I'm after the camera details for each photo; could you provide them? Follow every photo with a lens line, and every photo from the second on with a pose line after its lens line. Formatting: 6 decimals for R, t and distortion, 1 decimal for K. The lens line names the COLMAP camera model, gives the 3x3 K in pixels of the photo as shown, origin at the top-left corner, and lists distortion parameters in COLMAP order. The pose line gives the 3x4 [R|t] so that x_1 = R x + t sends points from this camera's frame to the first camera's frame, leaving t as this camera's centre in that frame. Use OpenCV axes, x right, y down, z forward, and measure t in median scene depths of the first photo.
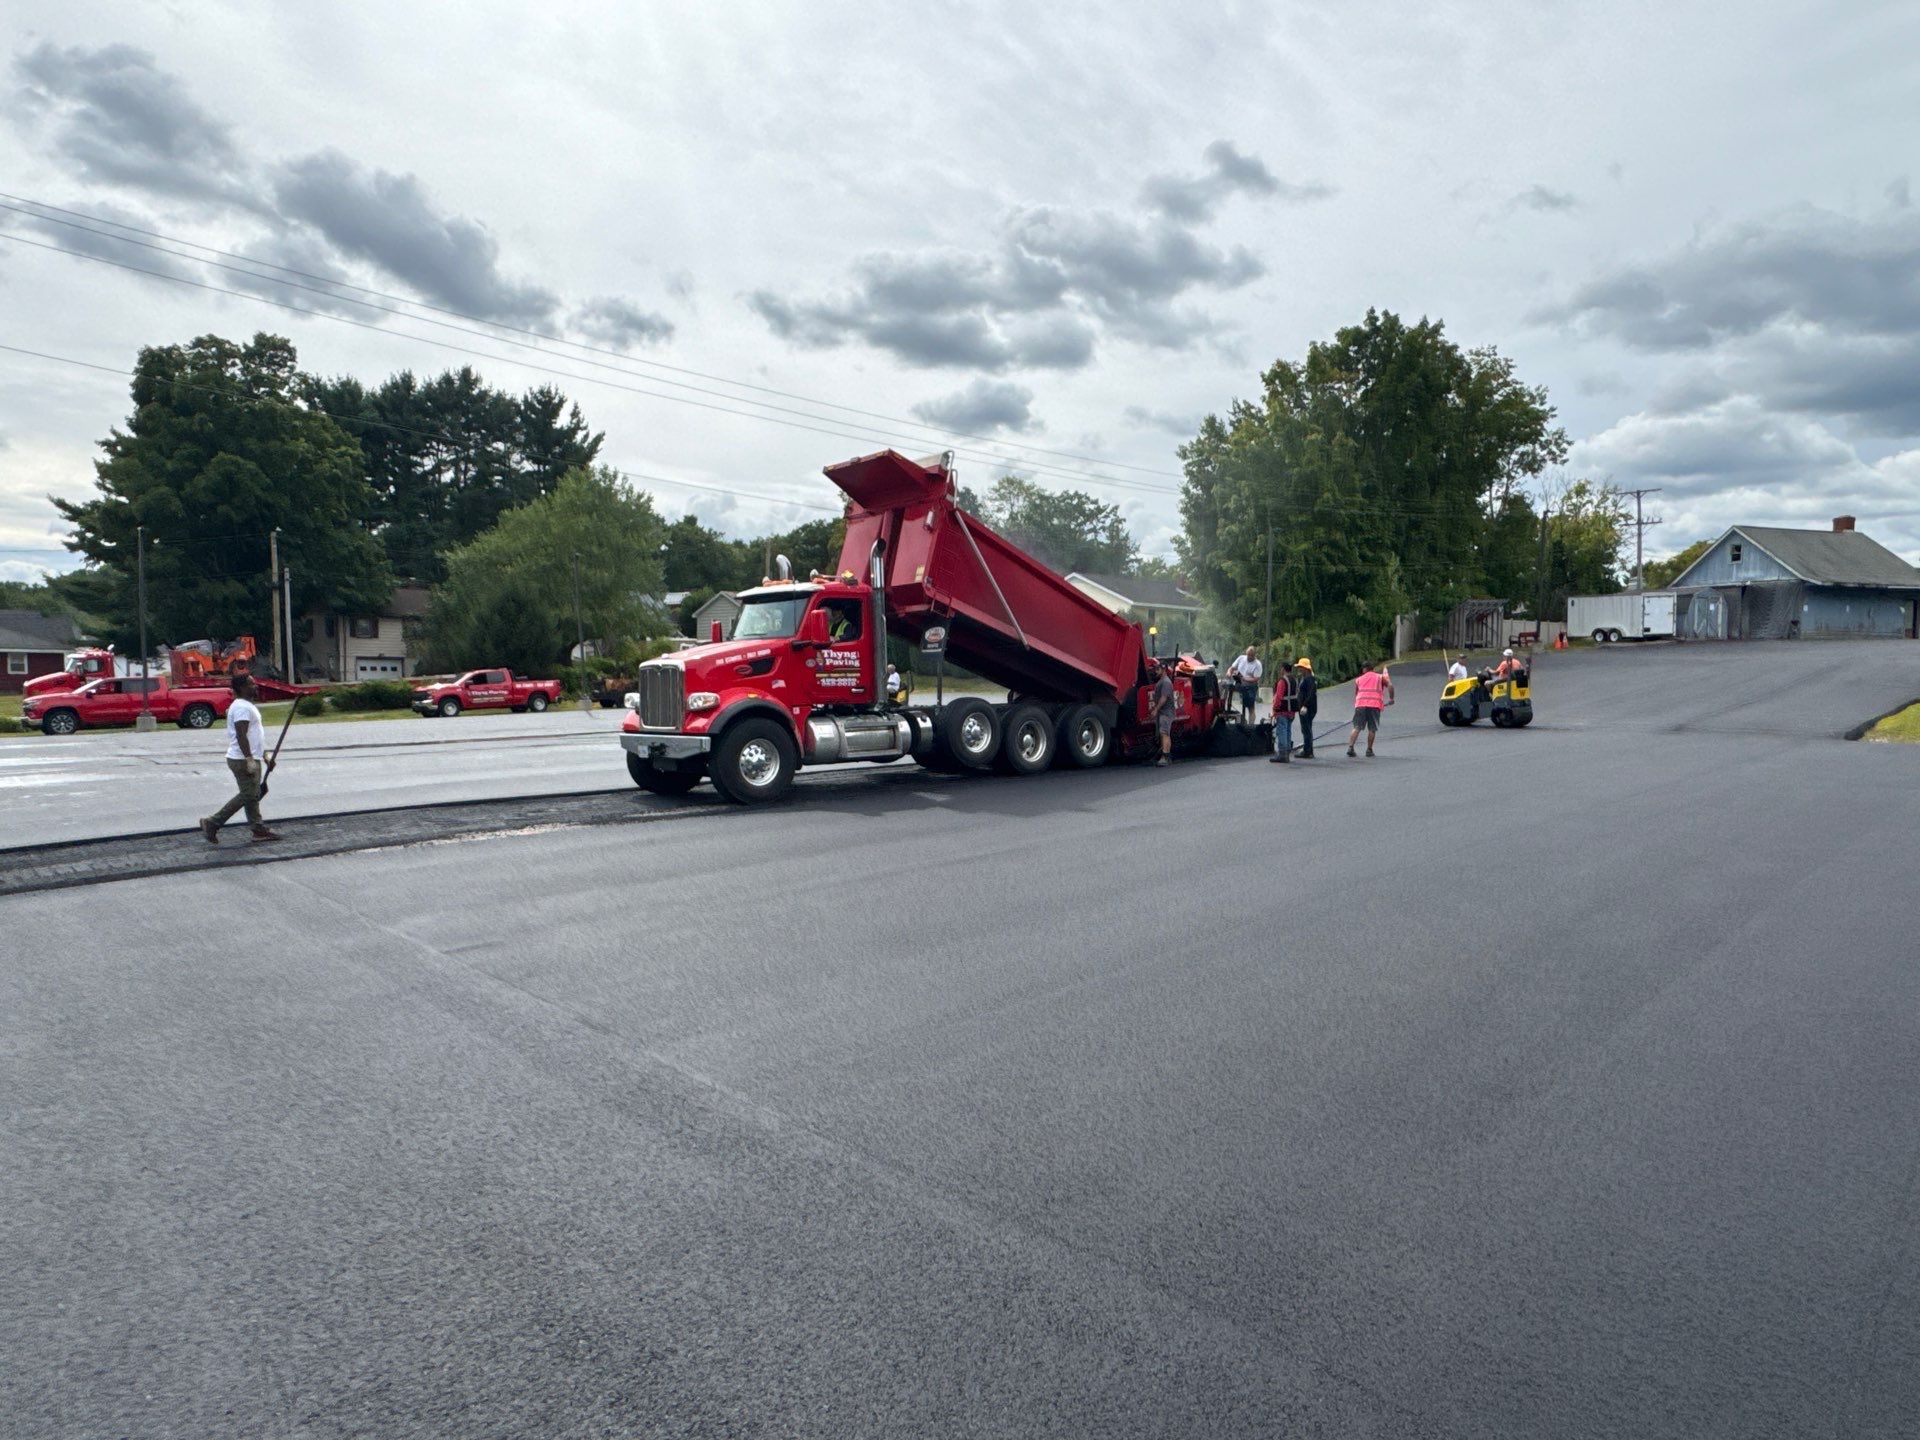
lens RADIAL K [[1110.4, 0, 963.4], [0, 1110.4, 726.1], [0, 0, 1]] dist [-0.011500, 0.007928]
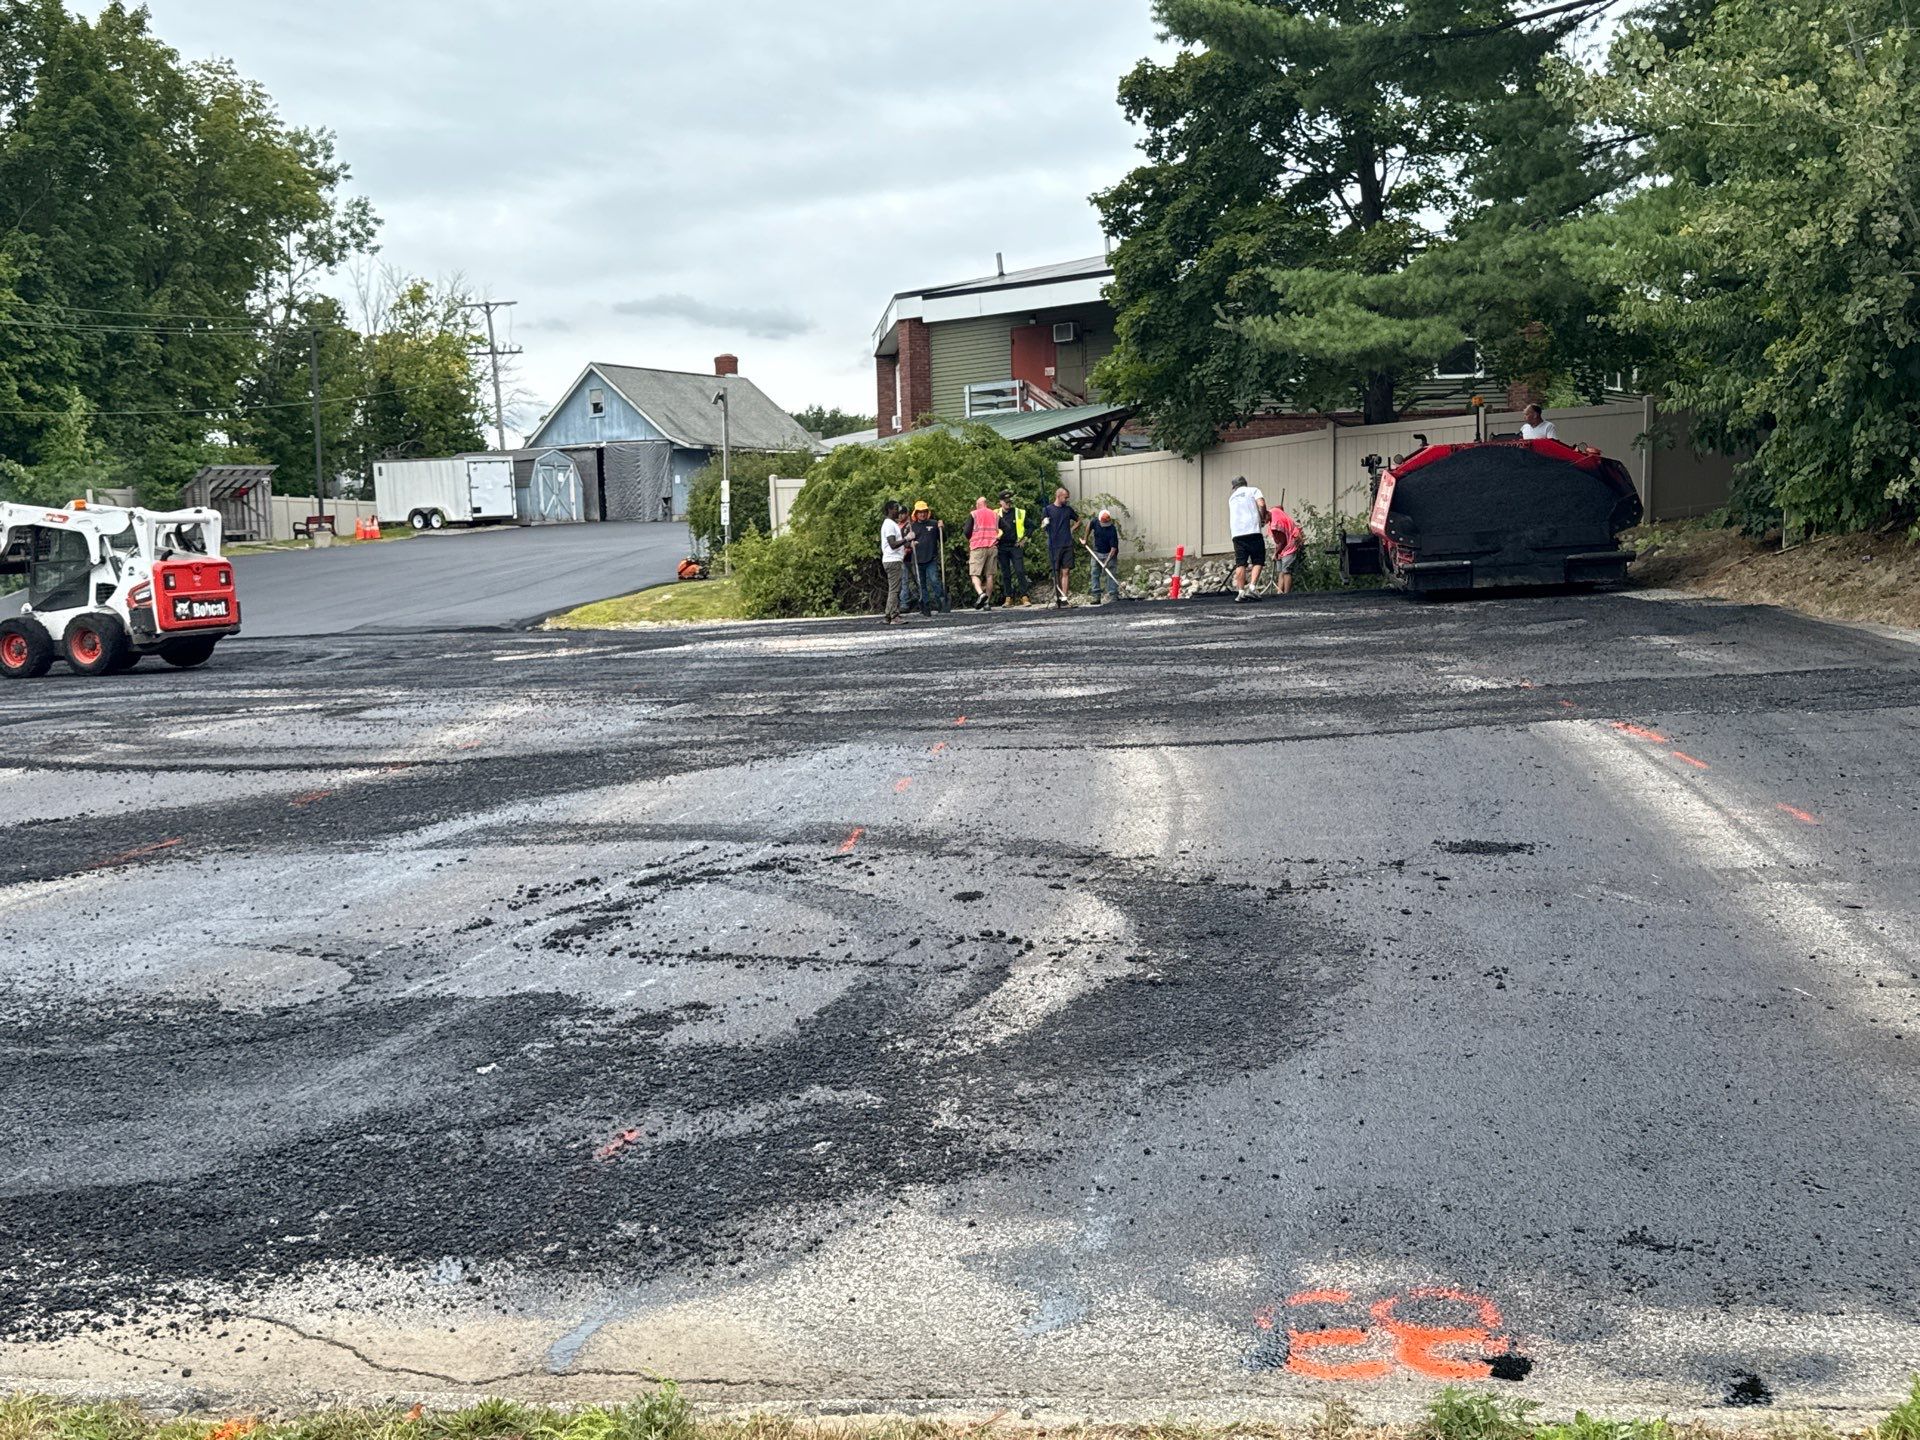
lens RADIAL K [[2054.2, 0, 932.4], [0, 2054.2, 722.0], [0, 0, 1]] dist [0.054879, 0.000000]
pose [[0.773696, -0.076704, 0.628896, 0.015090], [0.070224, 0.996910, 0.035196, 0.016836], [-0.629653, 0.016932, 0.776692, -0.151873]]
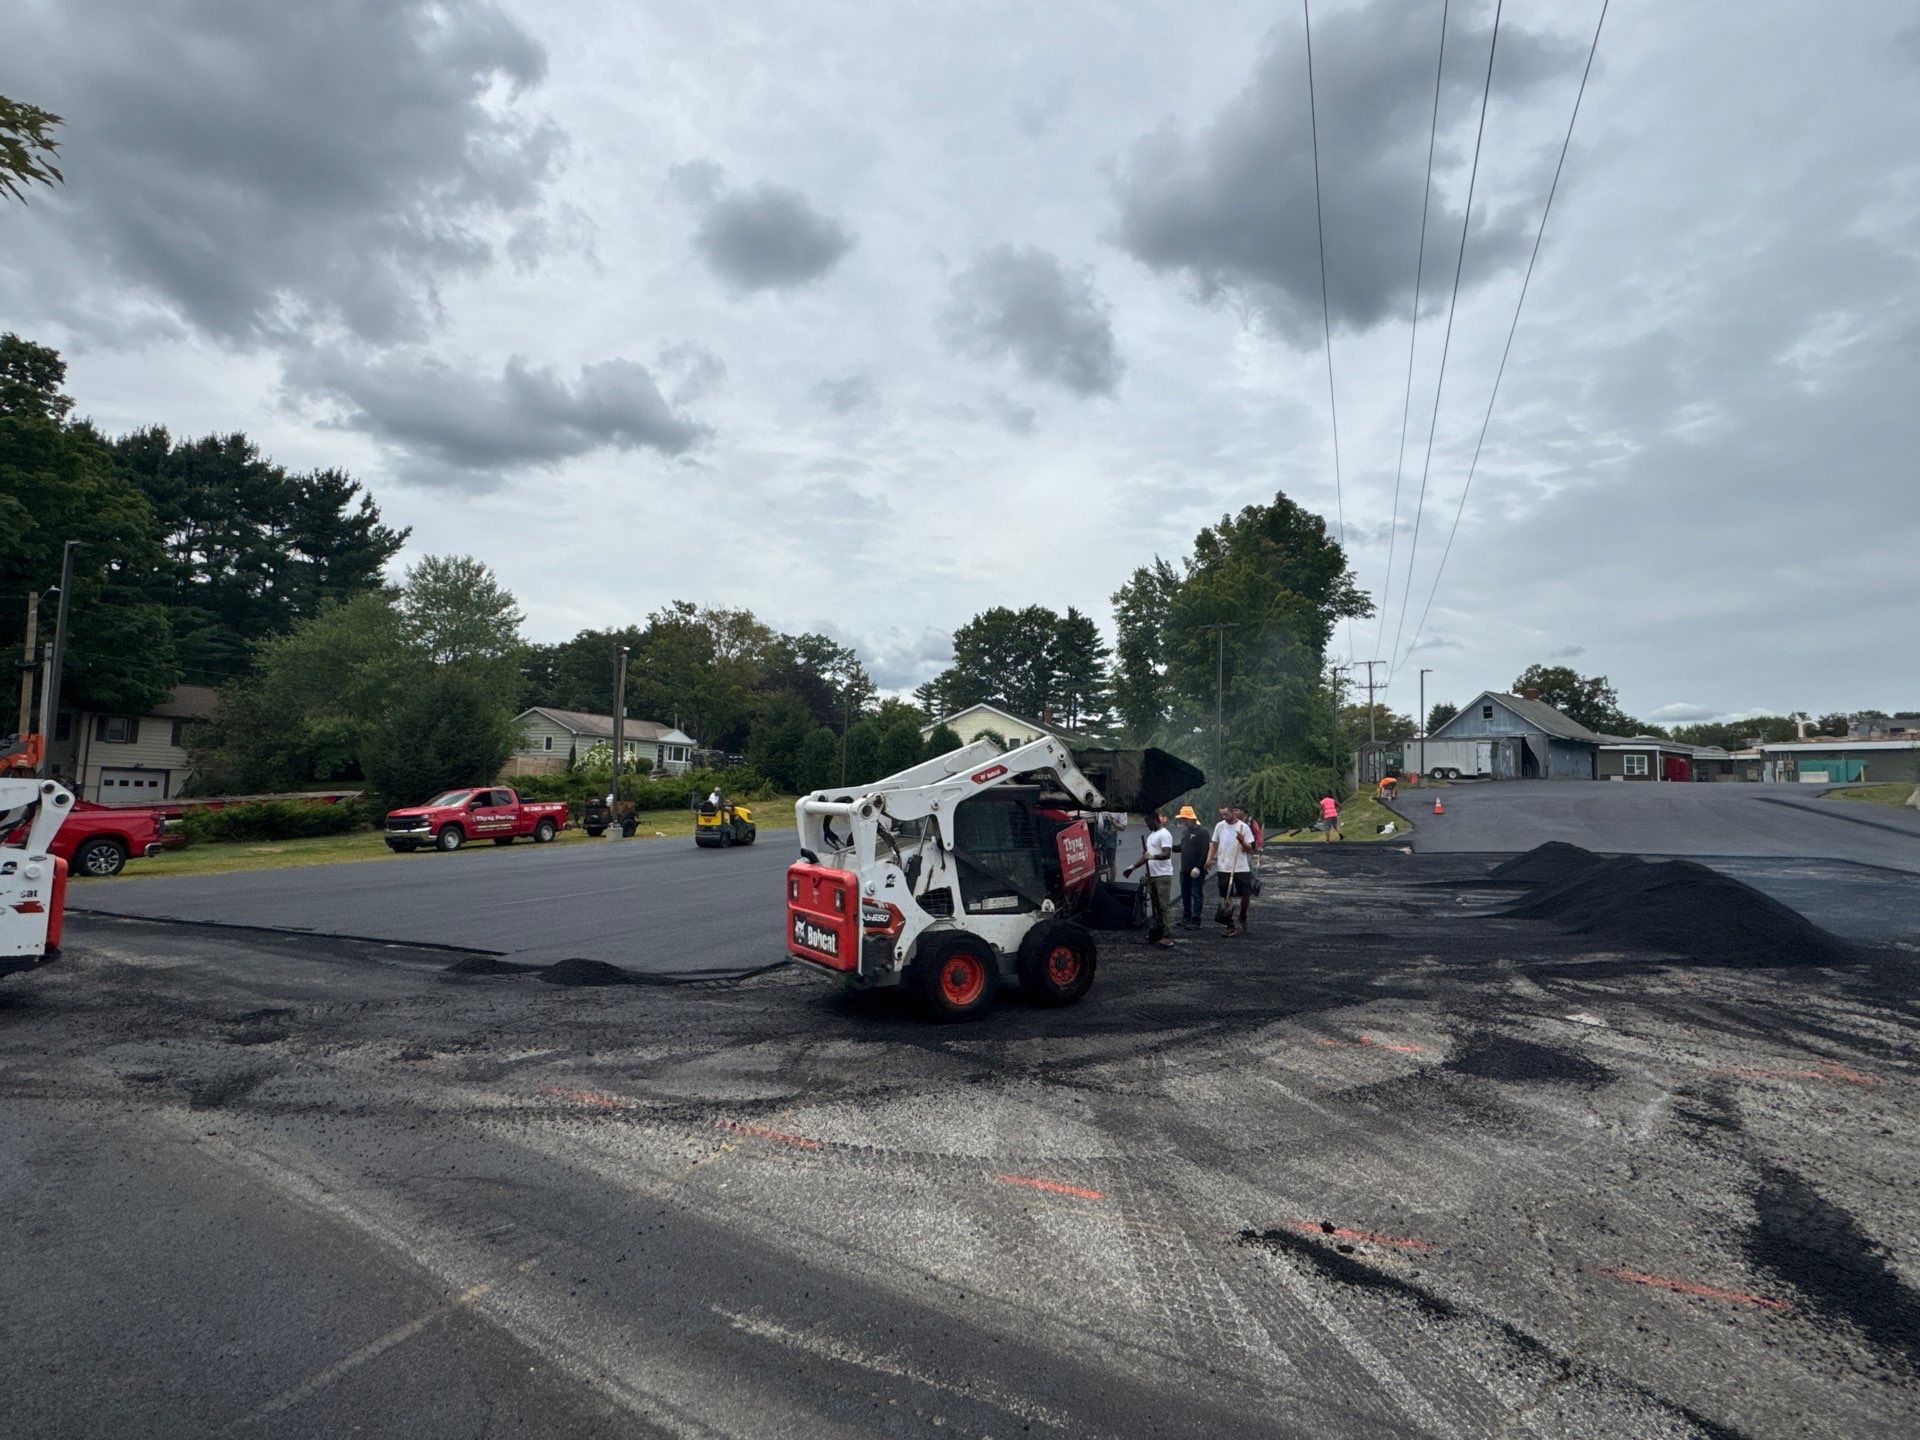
lens RADIAL K [[945.2, 0, 969.5], [0, 945.2, 725.3], [0, 0, 1]] dist [-0.002907, 0.001229]
pose [[0.927121, 0.039966, 0.372626, -0.265815], [0.006383, 0.992469, -0.122331, -0.008523], [-0.374709, 0.115794, 0.919883, 0.197532]]
